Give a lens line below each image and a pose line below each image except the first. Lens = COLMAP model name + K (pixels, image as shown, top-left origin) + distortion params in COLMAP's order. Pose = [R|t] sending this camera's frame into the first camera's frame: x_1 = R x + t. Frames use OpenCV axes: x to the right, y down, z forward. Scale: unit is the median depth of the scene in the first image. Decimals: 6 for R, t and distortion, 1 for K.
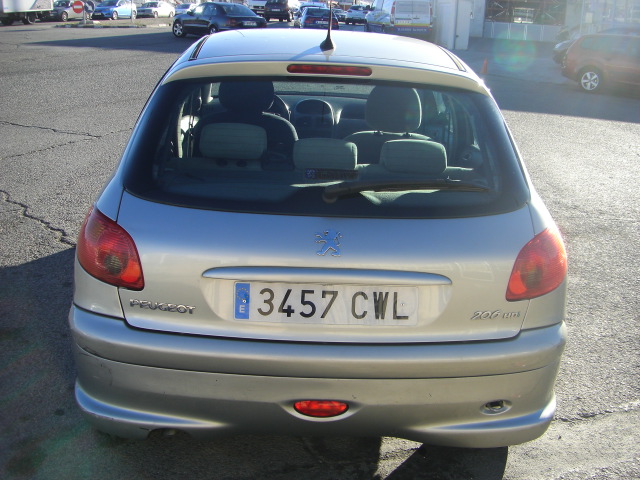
lens RADIAL K [[727.9, 0, 319.9], [0, 727.9, 239.1], [0, 0, 1]] dist [-0.139615, 0.000000]
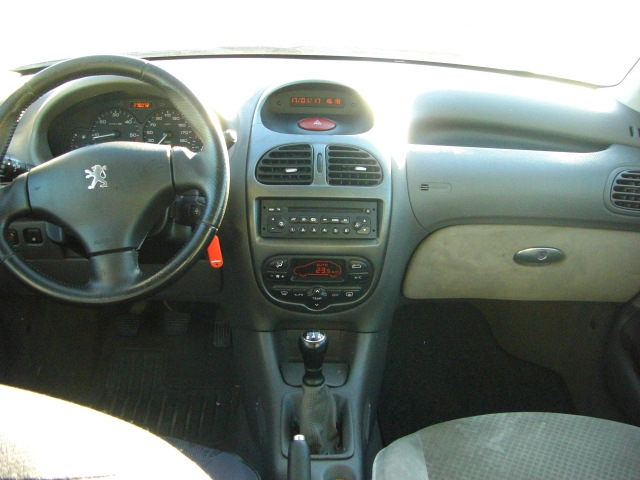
lens RADIAL K [[727.9, 0, 315.8], [0, 727.9, 240.3], [0, 0, 1]] dist [-0.139615, 0.000000]
pose [[0.999961, -0.008705, -0.001327, -0.010338], [0.008789, 0.995923, 0.089778, -0.157128], [0.000540, -0.089786, 0.995961, 0.709606]]
